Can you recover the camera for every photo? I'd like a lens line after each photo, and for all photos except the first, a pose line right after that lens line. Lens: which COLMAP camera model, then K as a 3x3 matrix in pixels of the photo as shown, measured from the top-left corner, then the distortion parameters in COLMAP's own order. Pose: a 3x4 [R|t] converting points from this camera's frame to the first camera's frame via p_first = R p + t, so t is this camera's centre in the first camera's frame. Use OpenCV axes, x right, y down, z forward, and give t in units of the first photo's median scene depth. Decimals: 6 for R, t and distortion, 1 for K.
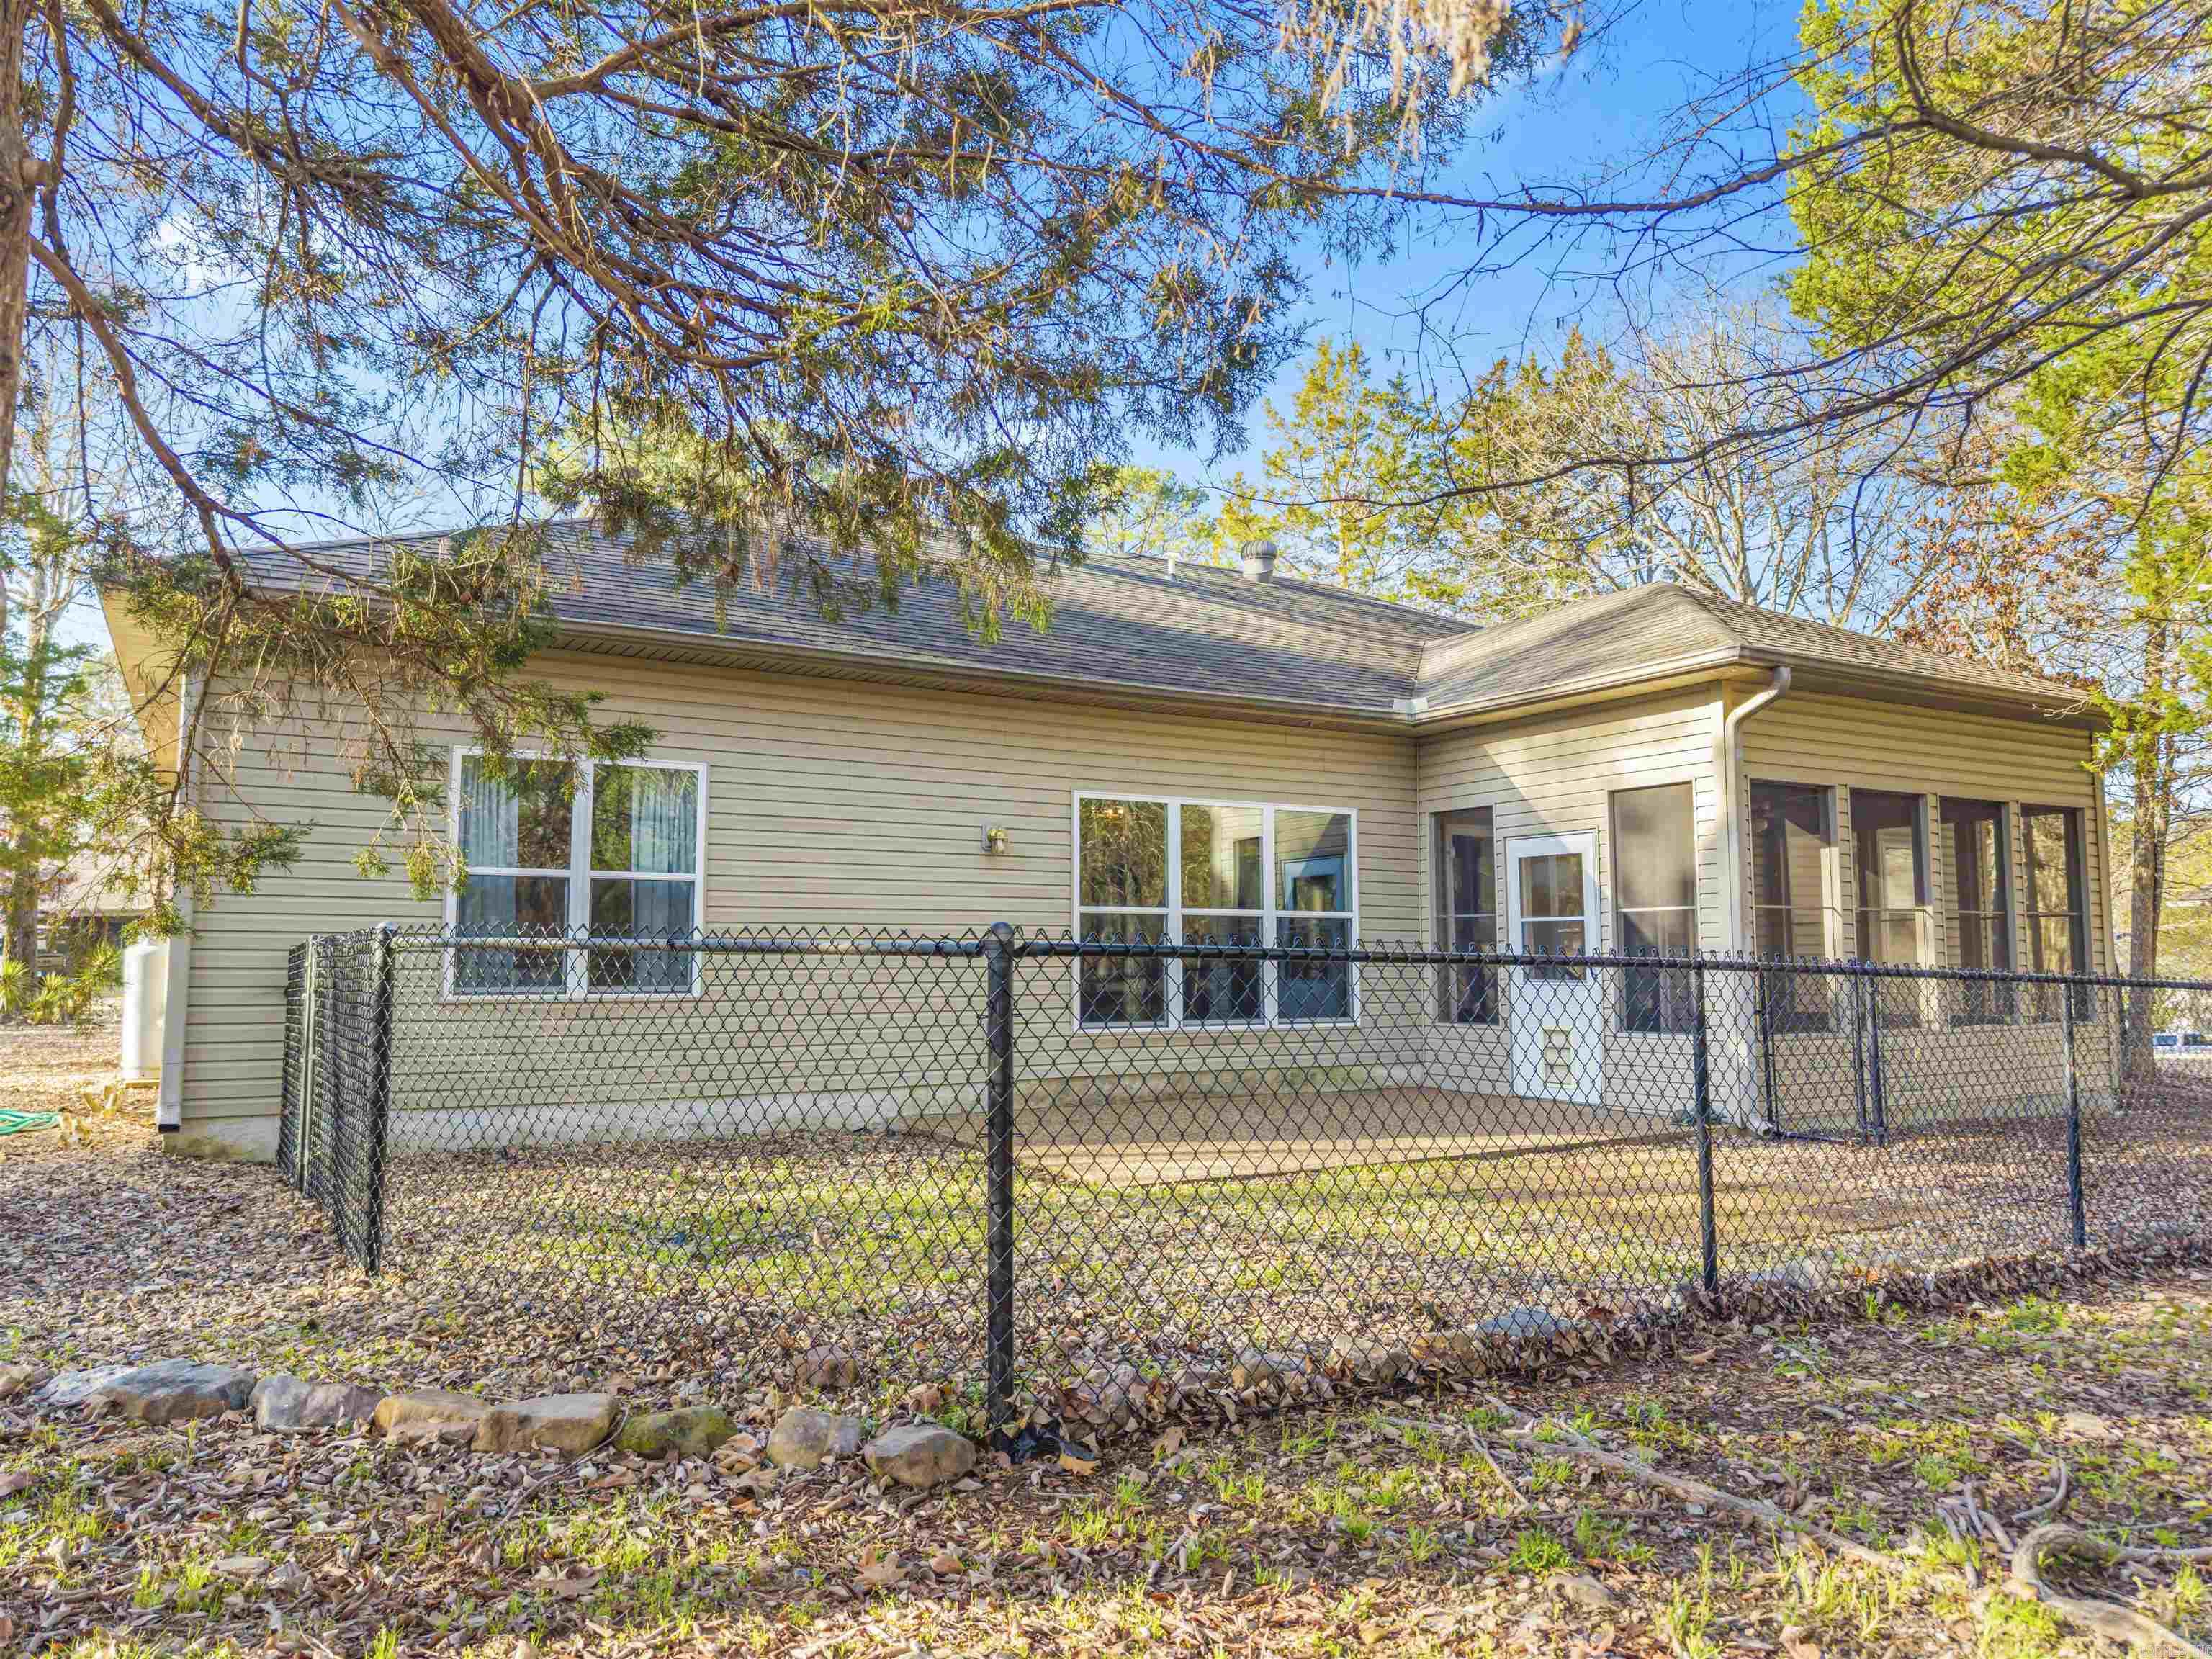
lens RADIAL K [[1450.0, 0, 1106.0], [0, 1450.0, 829.5], [0, 0, 1]] dist [0.085469, -0.000596]
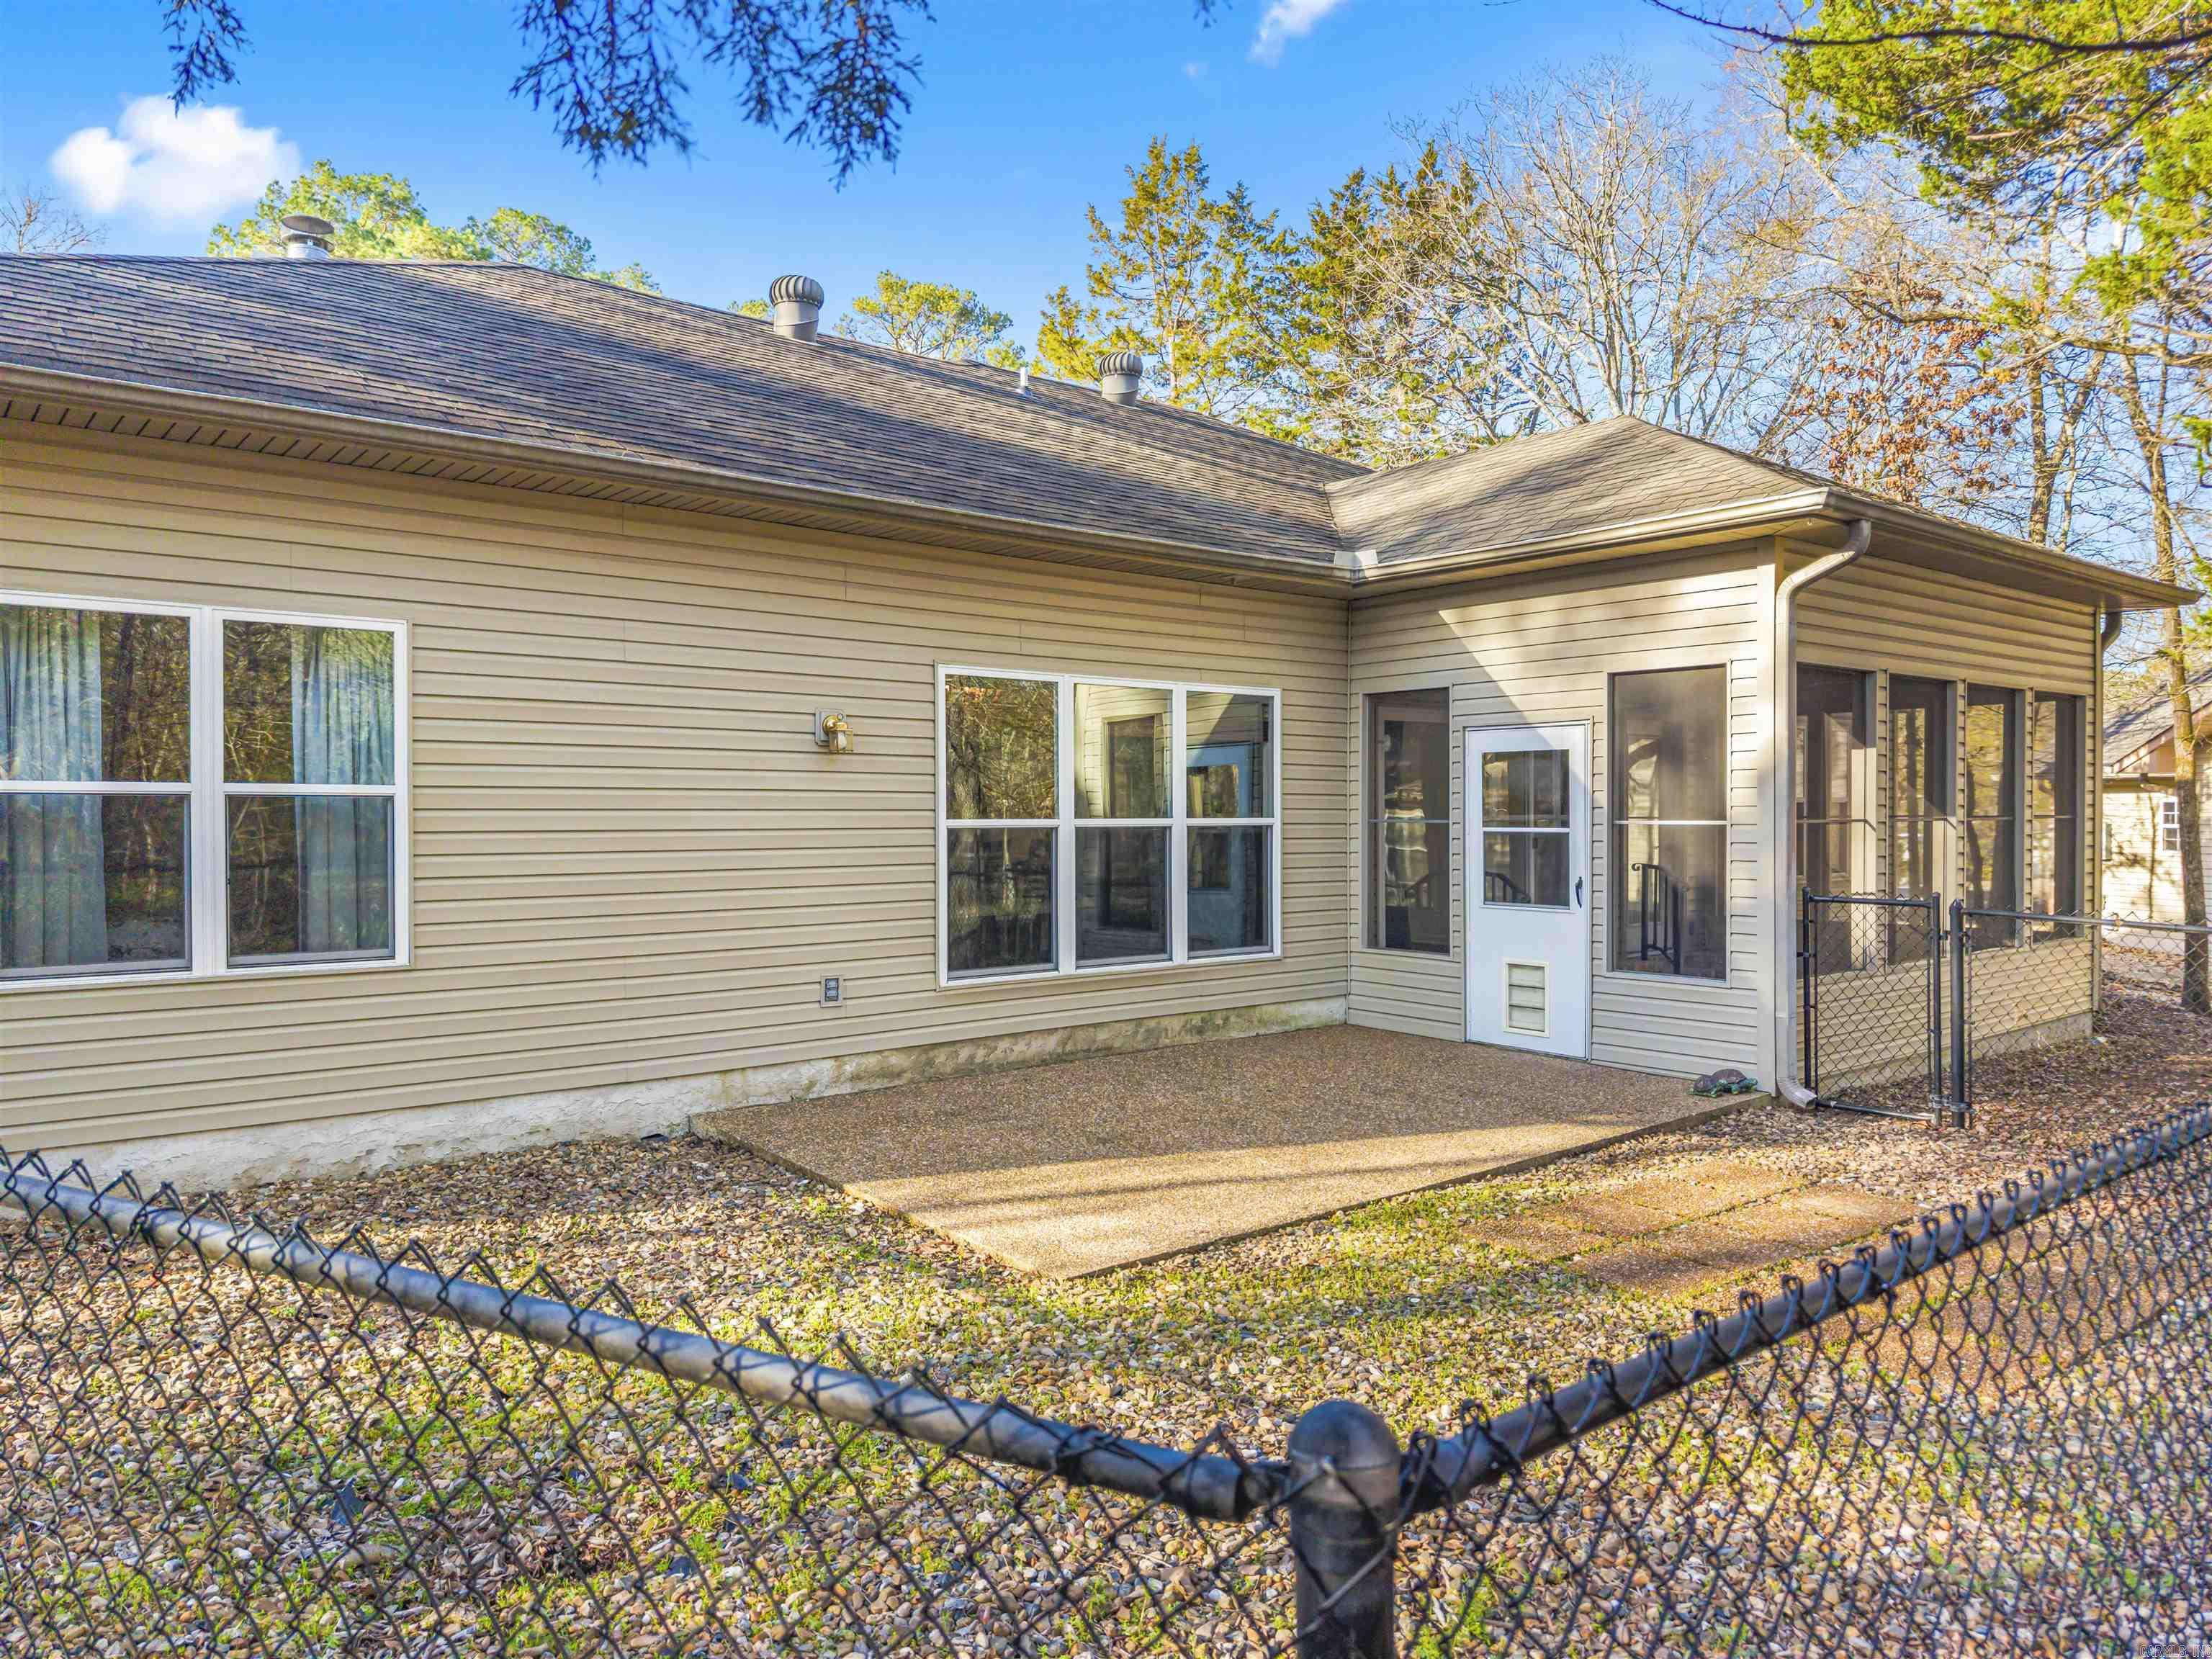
lens RADIAL K [[1487.5, 0, 1106.0], [0, 1487.5, 829.5], [0, 0, 1]] dist [0.016951, -0.001020]
pose [[0.989232, -0.003060, 0.146327, -0.046577], [-0.011248, 0.995235, 0.096856, -0.016559], [-0.145926, -0.097458, 0.984483, 0.220747]]
